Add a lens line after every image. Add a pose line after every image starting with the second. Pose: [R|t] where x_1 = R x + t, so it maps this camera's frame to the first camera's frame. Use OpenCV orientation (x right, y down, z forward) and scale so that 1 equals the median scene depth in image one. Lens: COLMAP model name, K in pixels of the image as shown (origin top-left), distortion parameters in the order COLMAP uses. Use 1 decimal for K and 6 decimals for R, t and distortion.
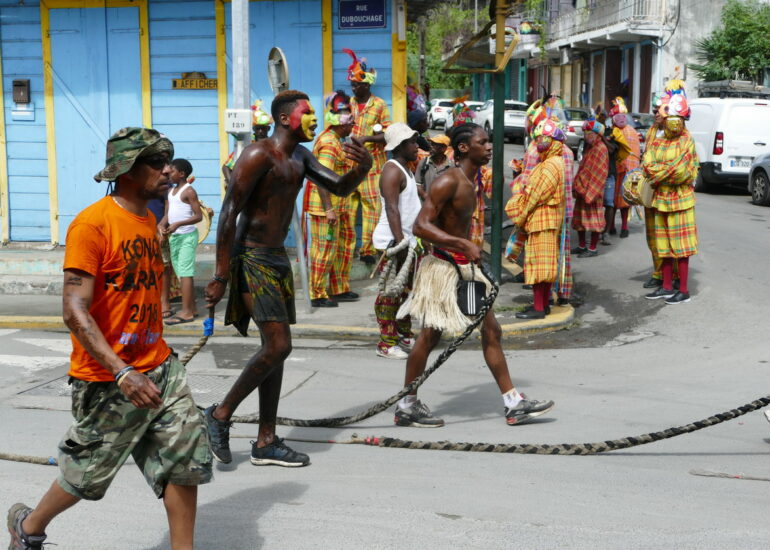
lens RADIAL K [[1105.3, 0, 385.0], [0, 1105.3, 275.0], [0, 0, 1]] dist [0.011098, -0.014694]
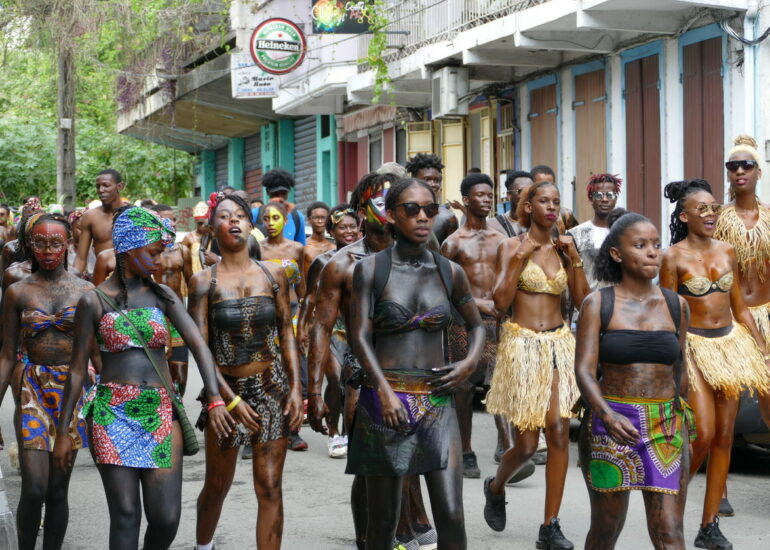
lens RADIAL K [[2397.3, 0, 385.0], [0, 2397.3, 275.0], [0, 0, 1]] dist [0.084788, 0.532951]
pose [[0.989942, -0.009897, 0.141127, 0.057847], [0.030191, 0.989350, -0.142389, -0.055565], [-0.138215, 0.145218, 0.979698, 0.417397]]
